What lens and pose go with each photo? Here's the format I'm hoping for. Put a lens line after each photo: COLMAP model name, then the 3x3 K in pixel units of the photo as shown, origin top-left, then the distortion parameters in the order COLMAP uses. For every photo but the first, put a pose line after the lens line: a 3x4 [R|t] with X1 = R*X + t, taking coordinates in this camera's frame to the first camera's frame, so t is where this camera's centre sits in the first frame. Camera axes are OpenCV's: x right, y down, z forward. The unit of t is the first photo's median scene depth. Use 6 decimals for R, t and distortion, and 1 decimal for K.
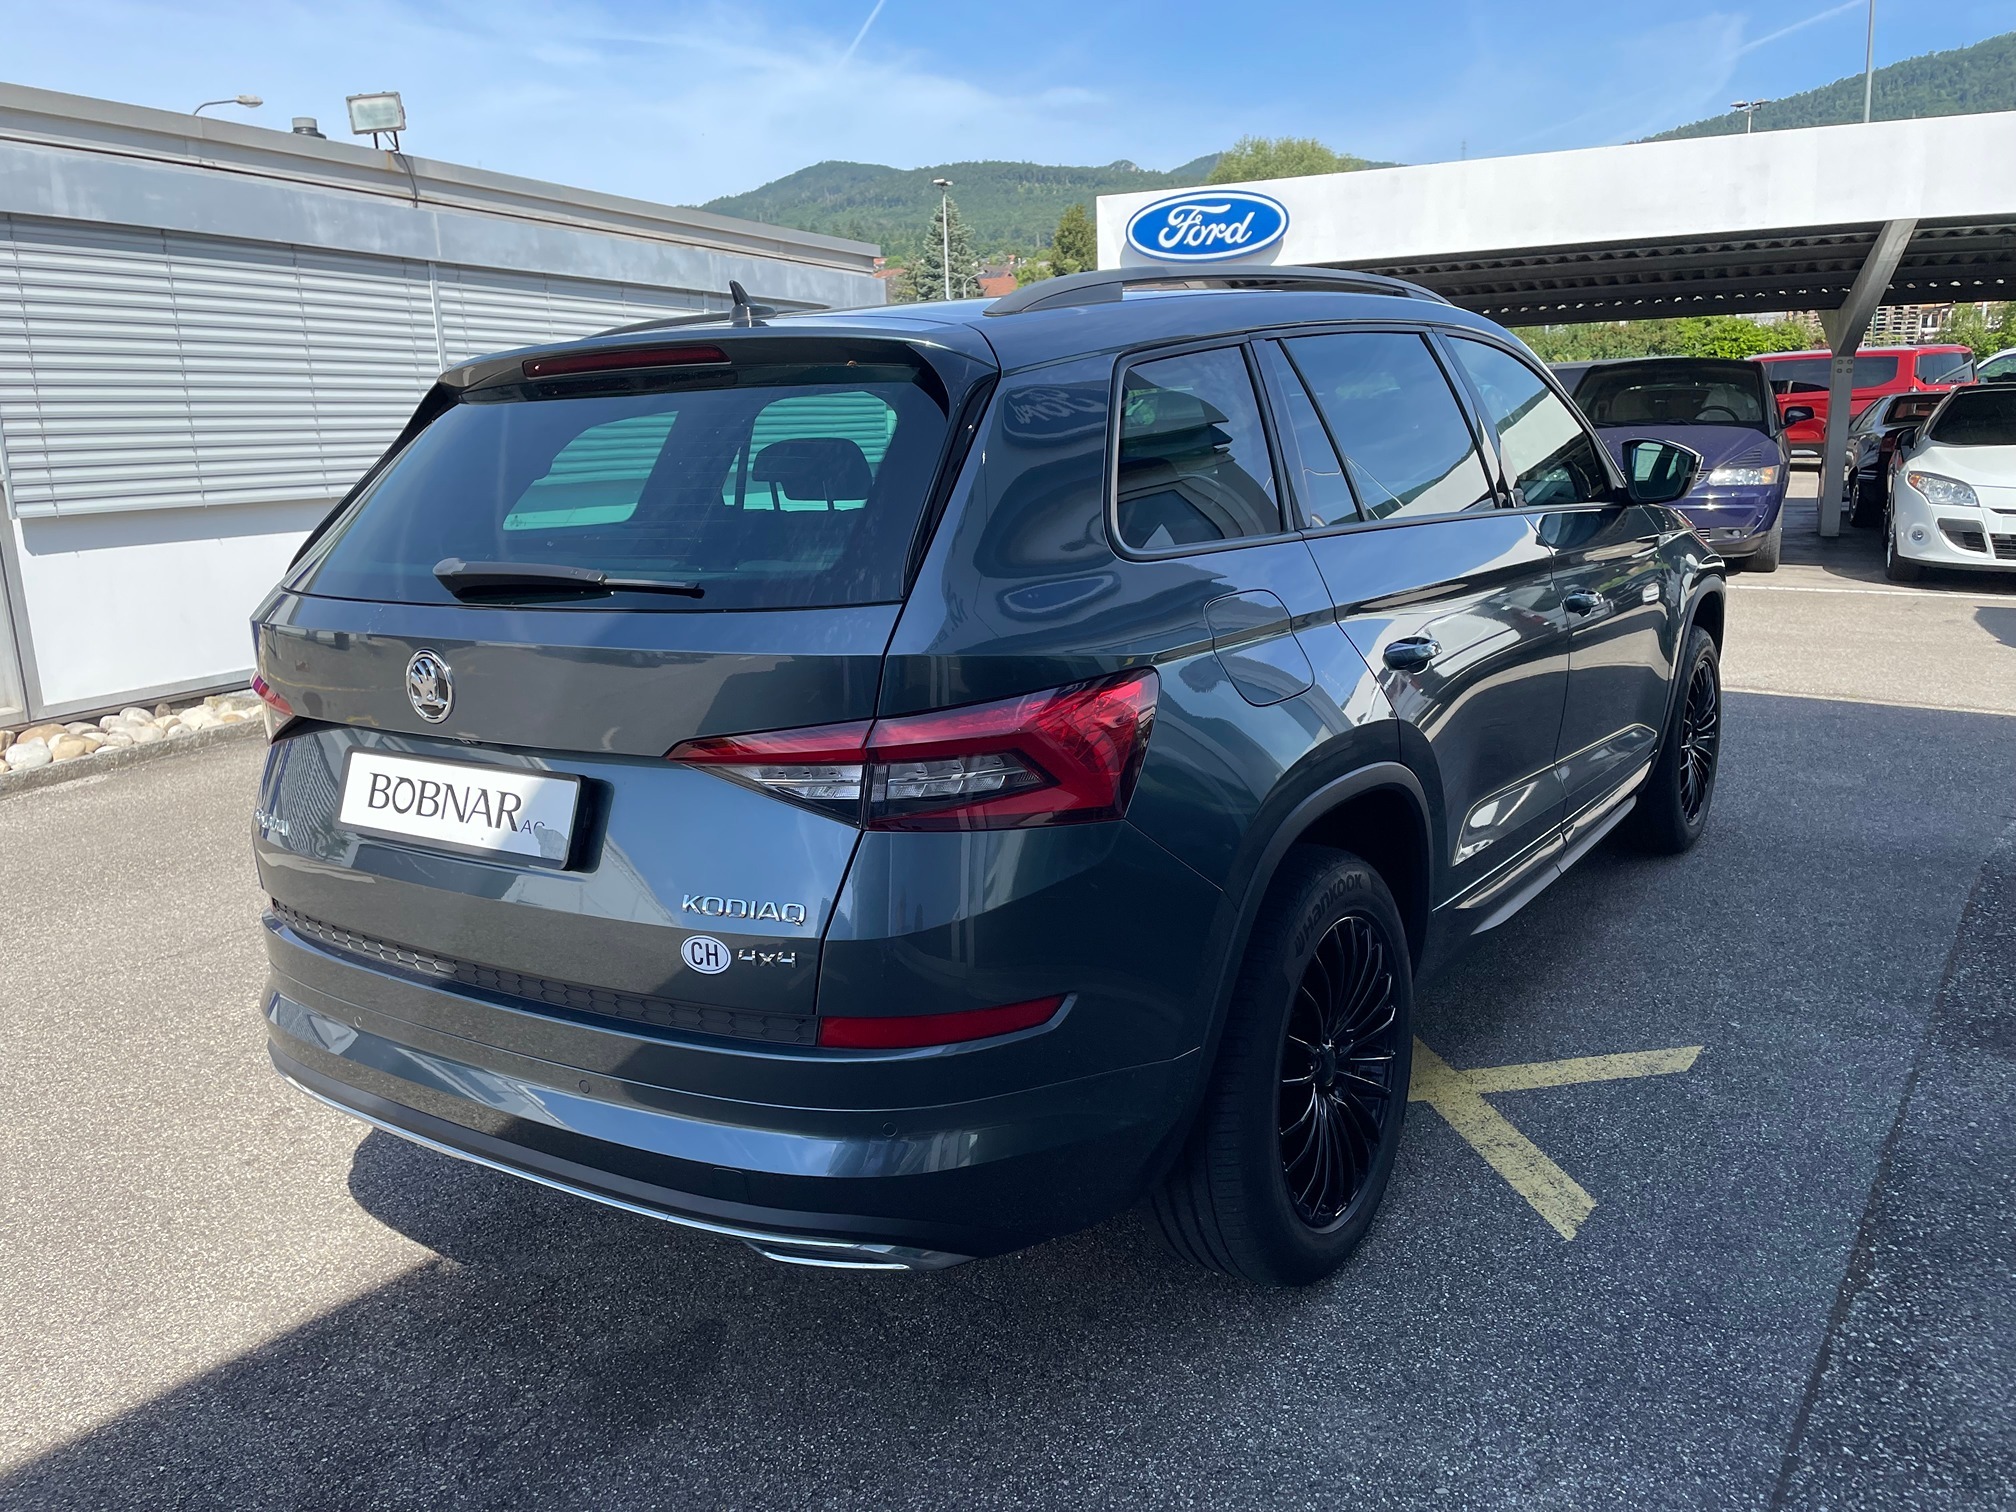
lens RADIAL K [[1524.1, 0, 1002.7], [0, 1524.1, 756.0], [0, 0, 1]] dist [0.090256, -0.123591]
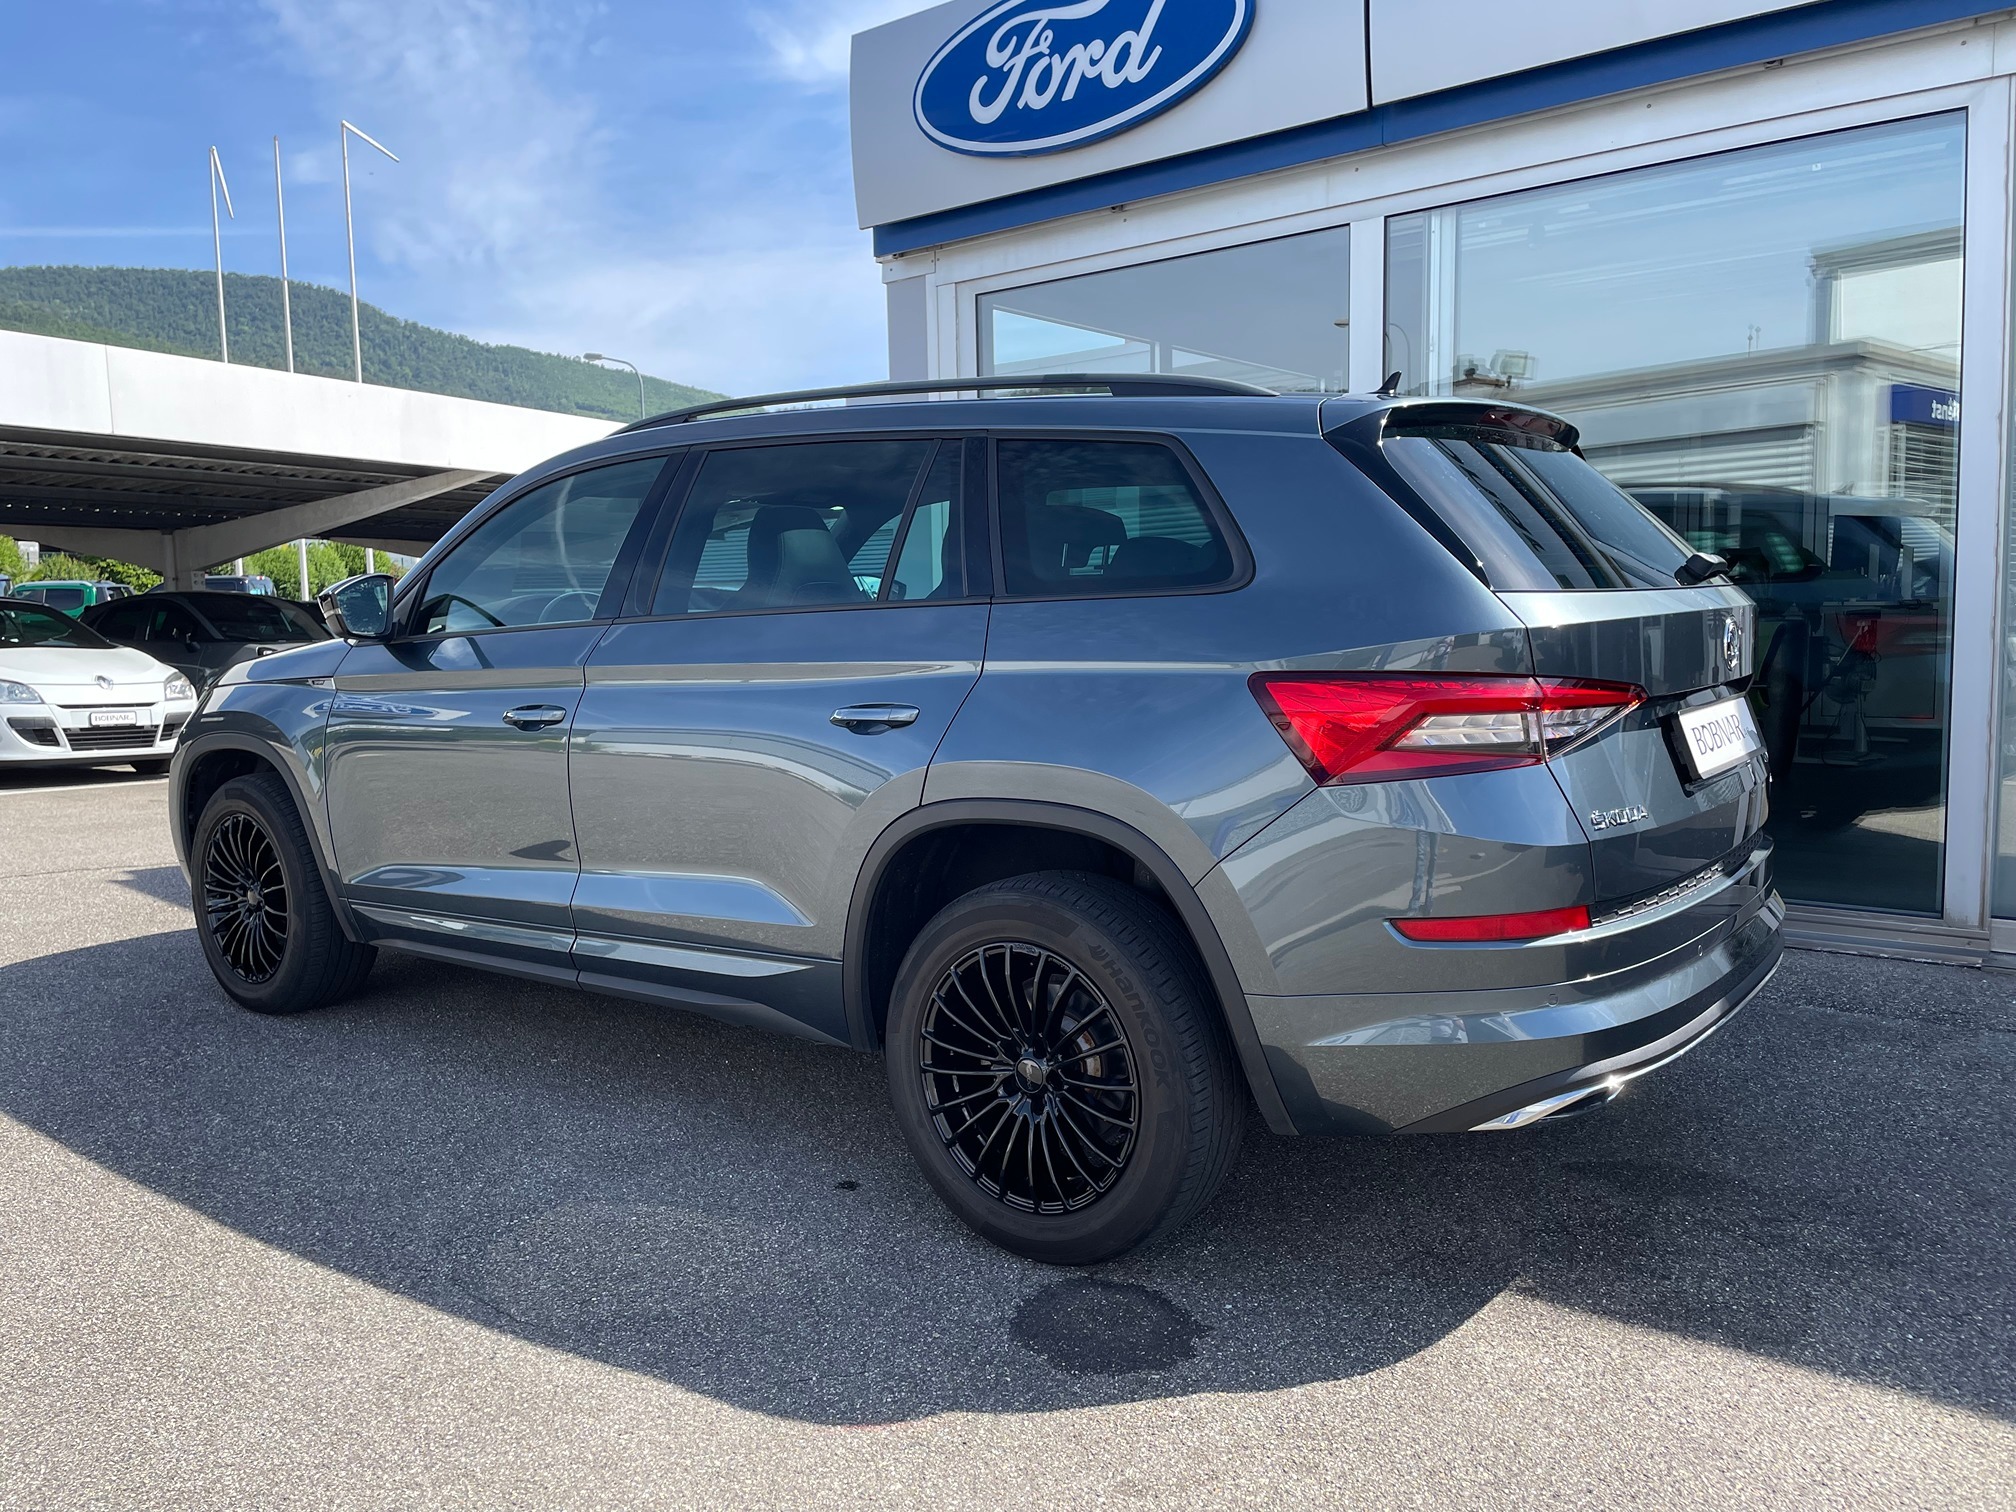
lens RADIAL K [[1524.1, 0, 1002.7], [0, 1524.1, 756.0], [0, 0, 1]] dist [0.090256, -0.123591]
pose [[0.049092, -0.064071, 0.996737, -0.369690], [0.228132, 0.972280, 0.051263, -0.034835], [-0.972392, 0.224871, 0.062348, 0.326471]]
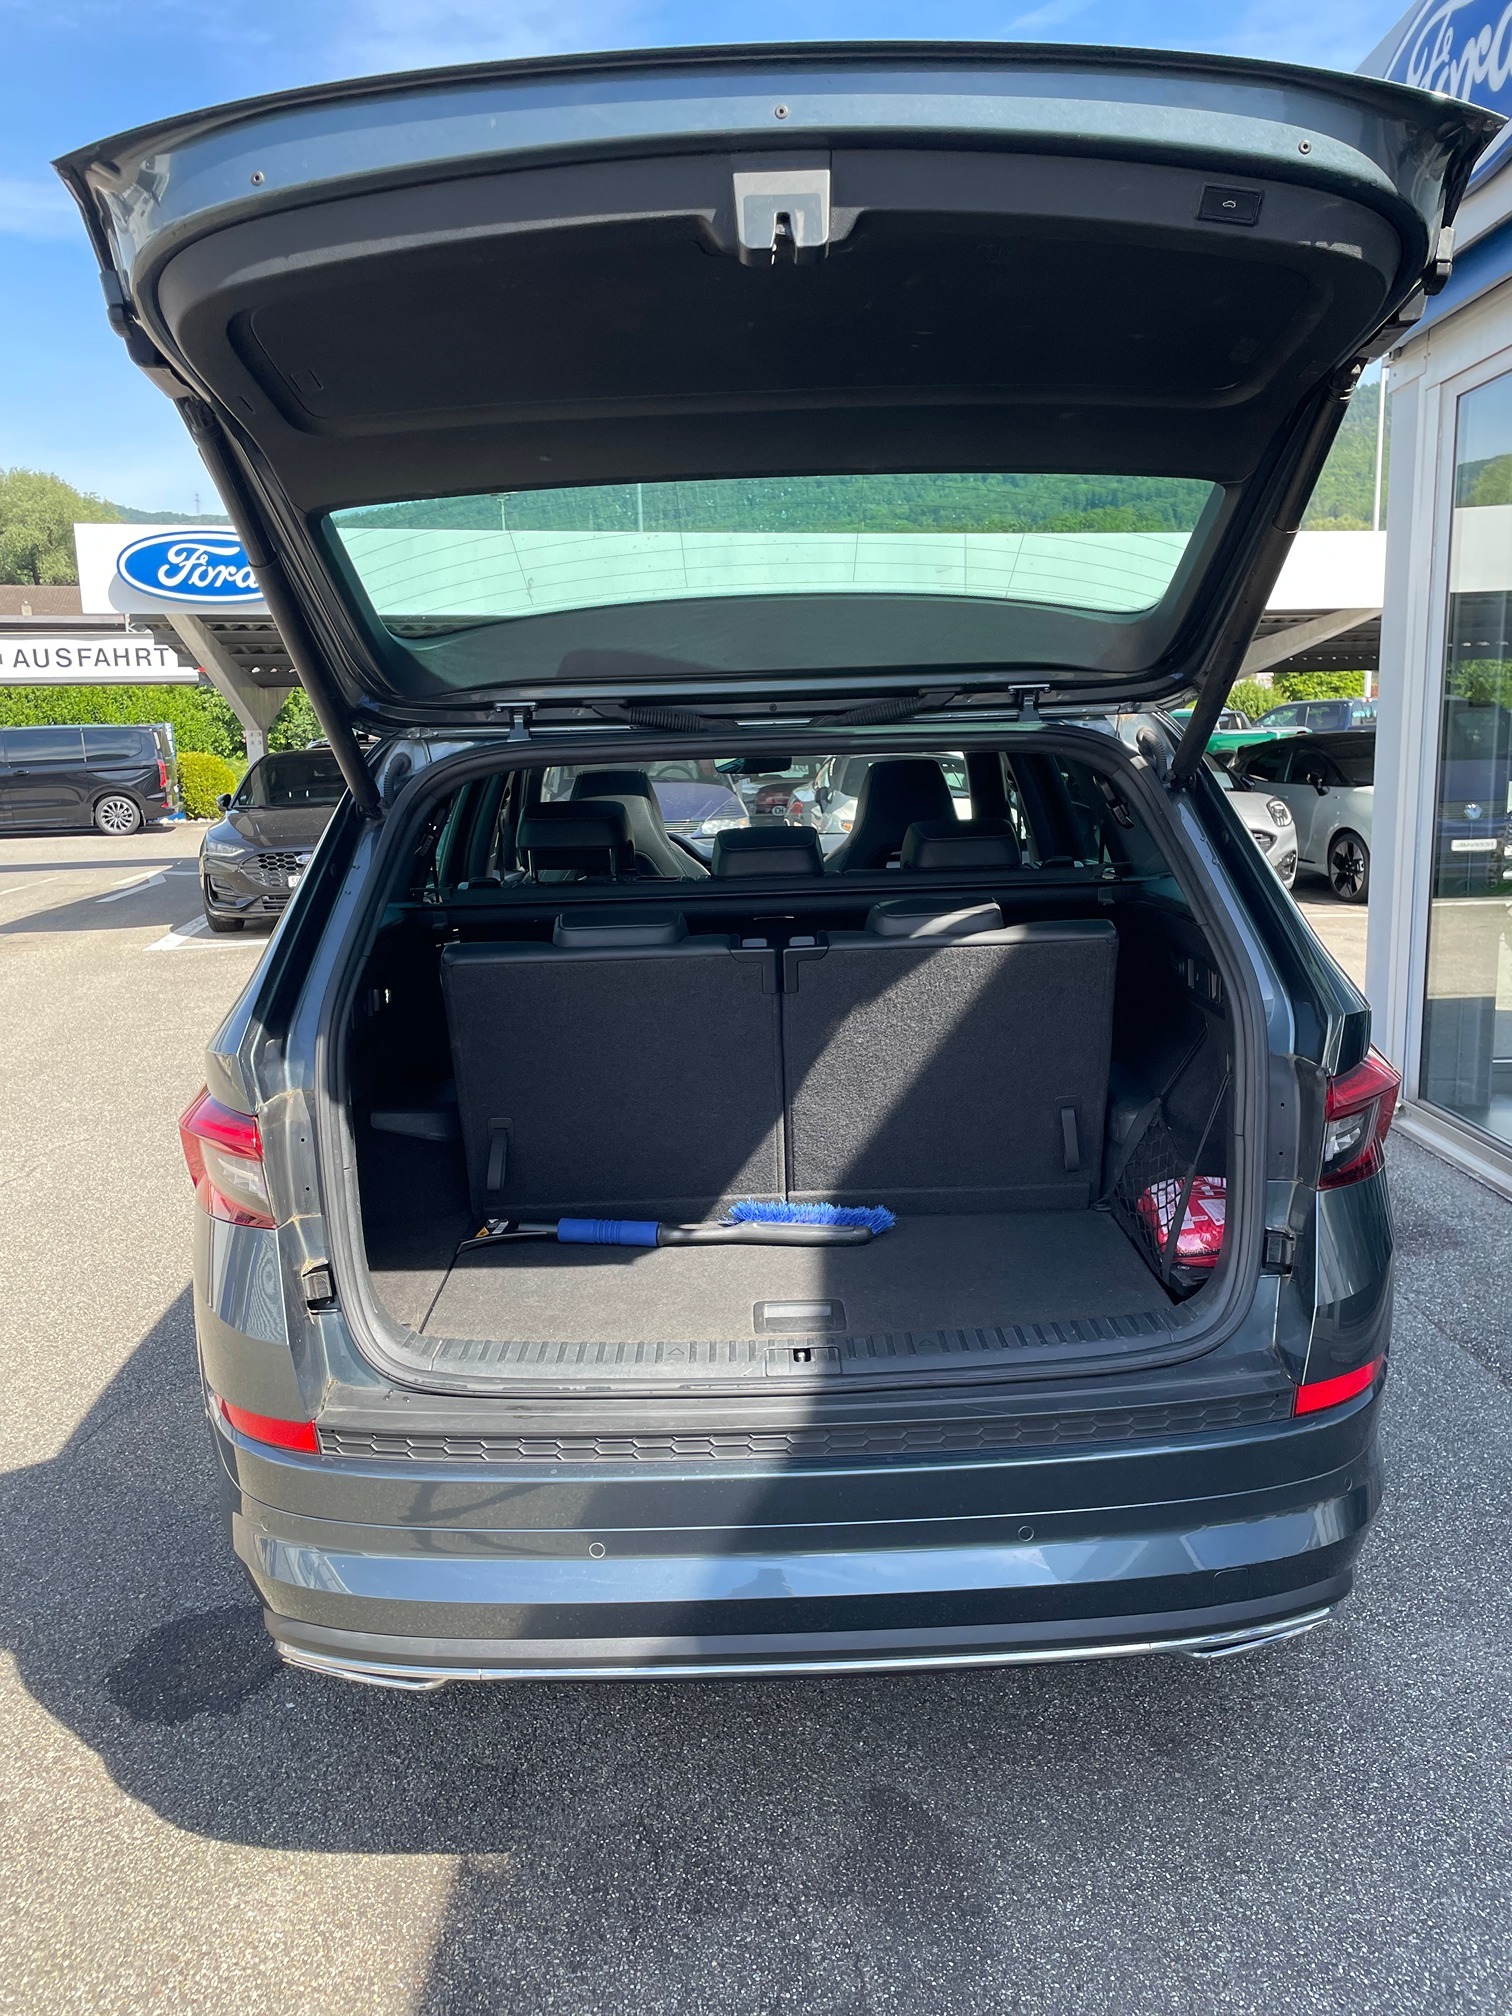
lens RADIAL K [[1522.1, 0, 756.0], [0, 1522.1, 1008.0], [0, 0, 1]] dist [0.081795, -0.107259]
pose [[0.815480, -0.084556, 0.572575, -0.180109], [0.118740, 0.992670, -0.022520, -0.017212], [-0.566474, 0.086353, 0.819543, 0.068504]]
